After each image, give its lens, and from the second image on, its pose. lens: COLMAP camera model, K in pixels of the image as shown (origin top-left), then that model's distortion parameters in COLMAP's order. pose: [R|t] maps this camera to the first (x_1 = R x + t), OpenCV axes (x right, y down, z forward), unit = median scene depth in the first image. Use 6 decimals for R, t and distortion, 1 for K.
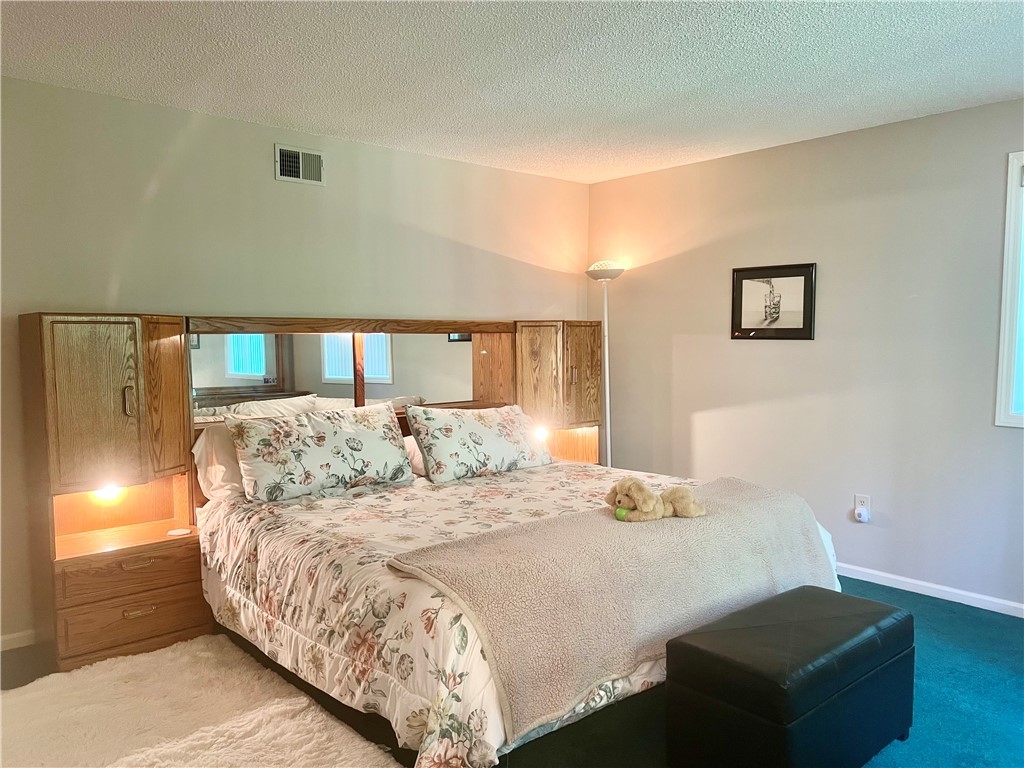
lens RADIAL K [[765.0, 0, 471.2], [0, 765.0, 387.9], [0, 0, 1]] dist [-0.000650, -0.052550]
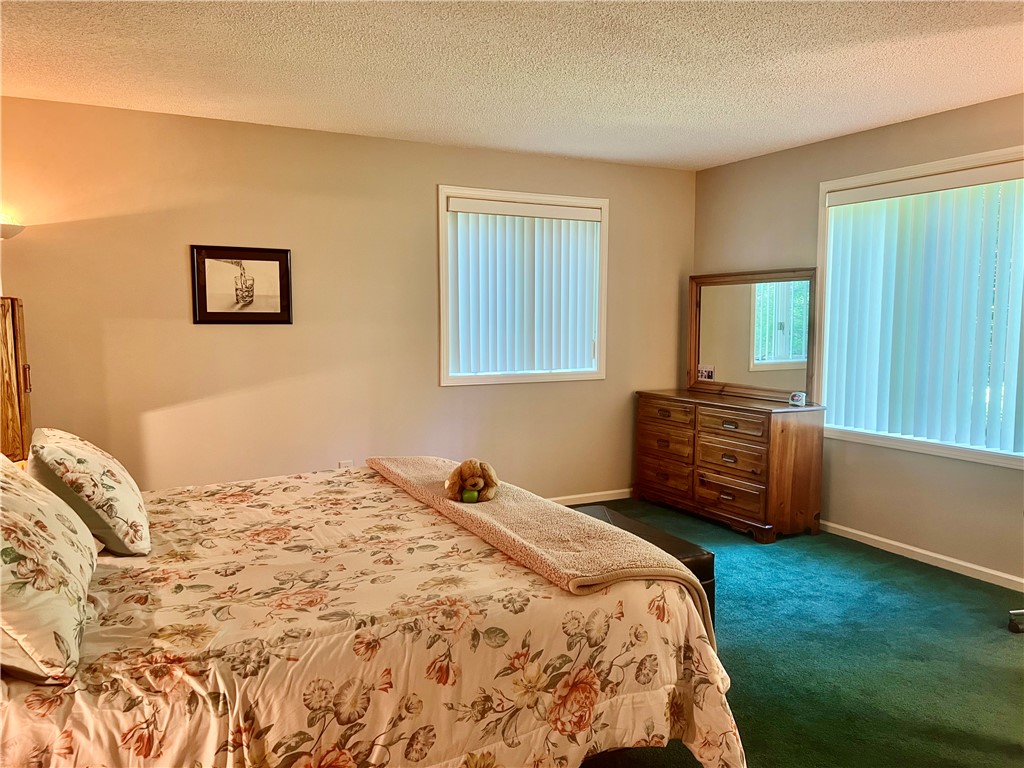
lens RADIAL K [[807.7, 0, 512.0], [0, 807.7, 384.0], [0, 0, 1]] dist [0.040589, 0.000186]
pose [[0.208537, -0.085088, 0.974306, -0.561148], [0.065800, 0.995172, 0.072826, -0.041988], [-0.975798, 0.048923, 0.213129, 0.475759]]
